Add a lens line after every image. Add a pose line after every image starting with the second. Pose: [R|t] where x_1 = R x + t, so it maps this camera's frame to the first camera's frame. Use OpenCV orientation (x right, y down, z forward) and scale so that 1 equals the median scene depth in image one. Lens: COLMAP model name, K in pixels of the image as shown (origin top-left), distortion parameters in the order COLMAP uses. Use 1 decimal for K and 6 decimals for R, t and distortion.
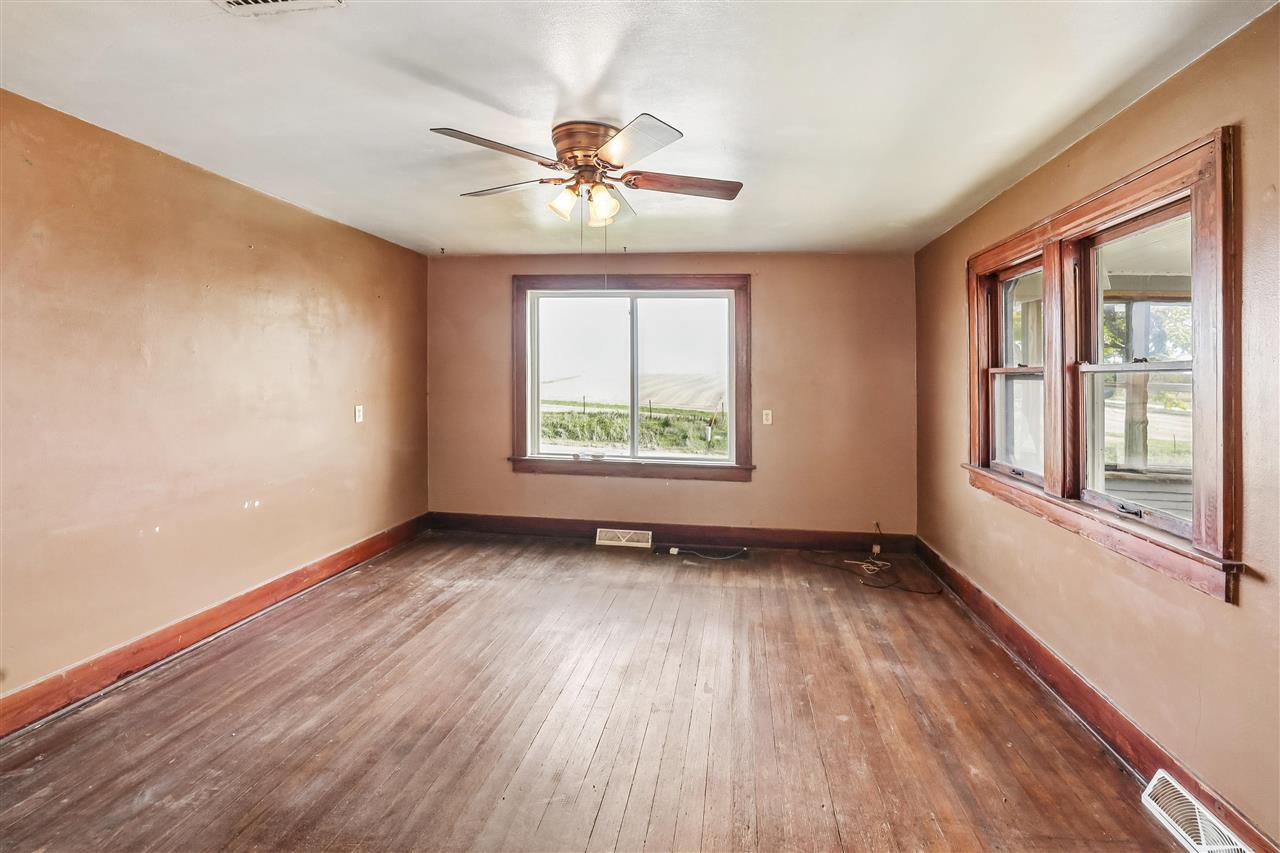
lens RADIAL K [[558.0, 0, 642.9], [0, 558.0, 400.0], [0, 0, 1]] dist [-0.000074, 0.000371]
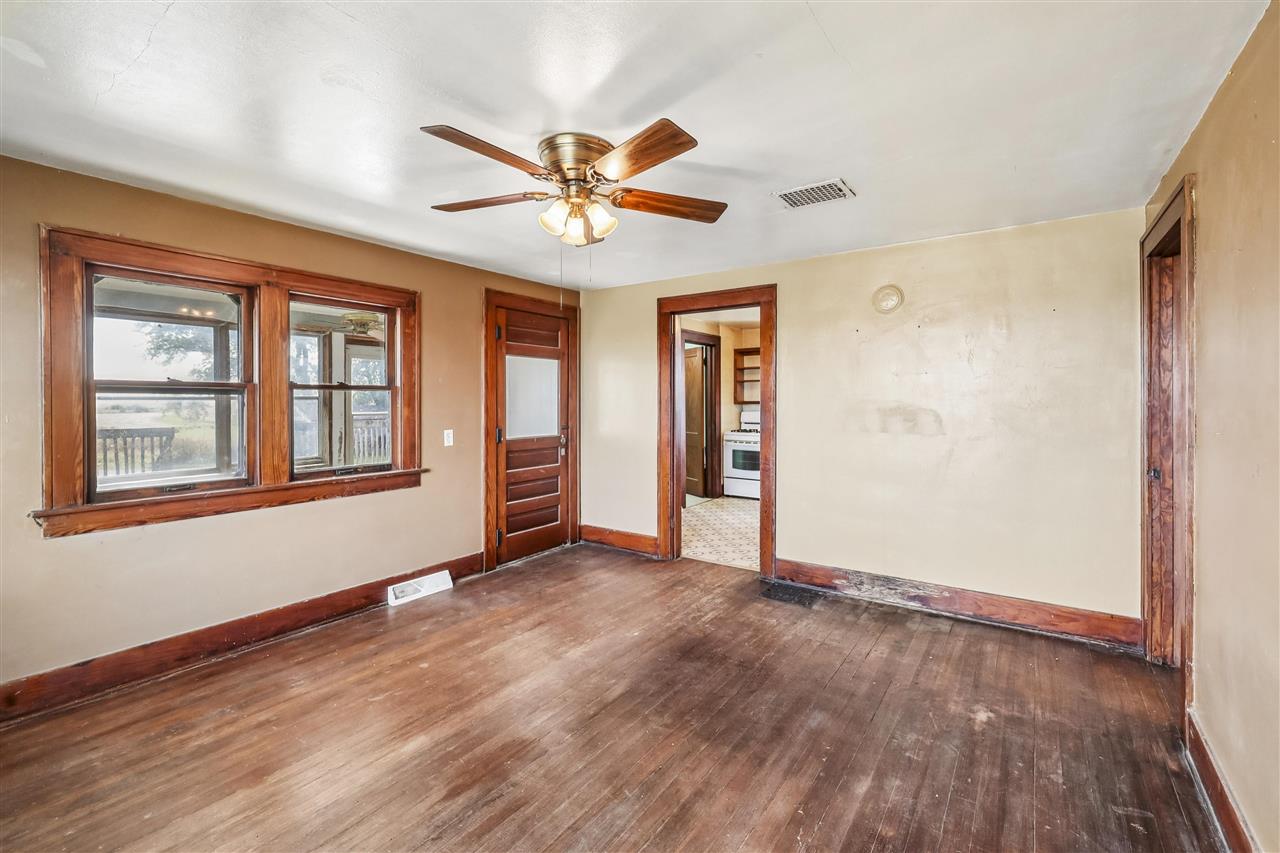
lens RADIAL K [[558.0, 0, 642.9], [0, 558.0, 400.0], [0, 0, 1]] dist [-0.000074, 0.000371]
pose [[-0.891464, -0.014420, 0.452862, -0.453507], [0.007018, 0.998934, 0.045622, -0.065685], [-0.453037, 0.043848, -0.890413, 1.289560]]
